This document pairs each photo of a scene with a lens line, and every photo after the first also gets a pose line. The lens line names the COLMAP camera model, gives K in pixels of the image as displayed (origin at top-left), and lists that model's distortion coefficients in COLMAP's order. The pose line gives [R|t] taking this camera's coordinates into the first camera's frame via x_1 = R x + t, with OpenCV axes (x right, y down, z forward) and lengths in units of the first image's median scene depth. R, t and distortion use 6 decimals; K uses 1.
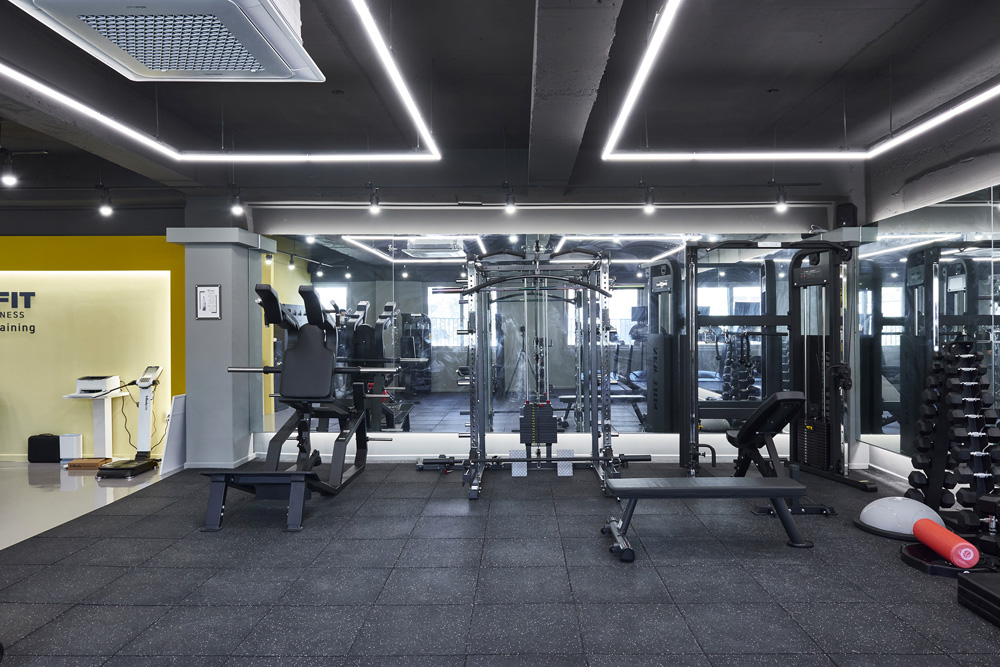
lens RADIAL K [[658.2, 0, 505.1], [0, 658.2, 337.1], [0, 0, 1]] dist [0.009843, -0.001130]
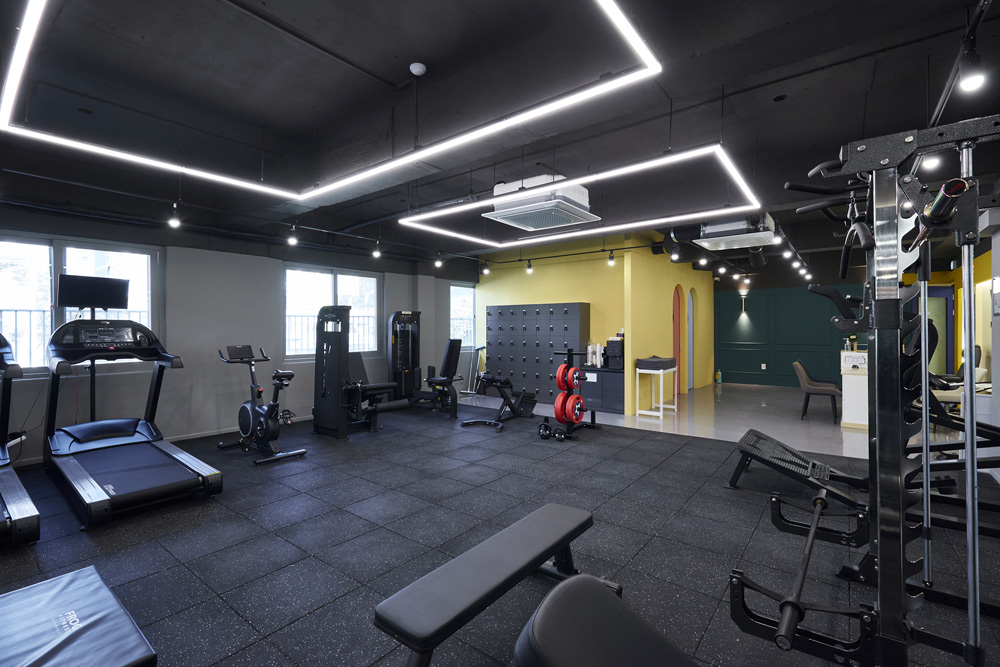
lens RADIAL K [[438.0, 0, 501.7], [0, 438.0, 330.1], [0, 0, 1]] dist [0.004065, 0.000140]
pose [[-0.595991, 0.004711, -0.802978, 0.846327], [-0.003856, 0.999954, 0.008729, -0.015026], [0.802982, 0.008298, -0.595945, 1.600801]]
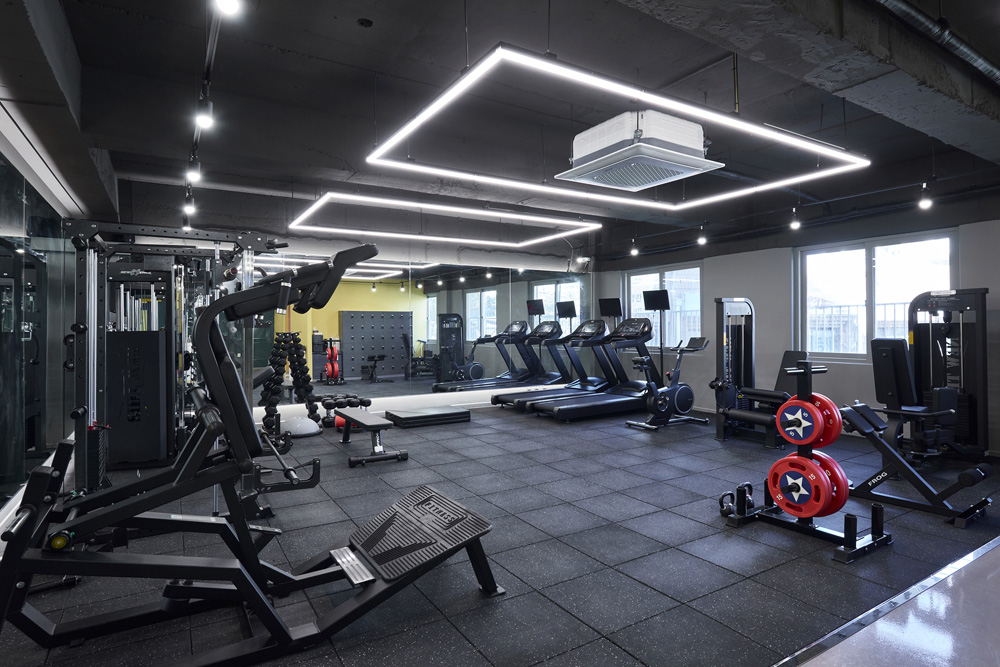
lens RADIAL K [[541.2, 0, 502.3], [0, 541.2, 328.2], [0, 0, 1]] dist [-0.002349, -0.000298]
pose [[-0.551569, 0.004629, 0.834116, -1.336315], [0.013871, 0.999897, 0.003623, -0.001758], [-0.834014, 0.013568, -0.551577, 1.847957]]
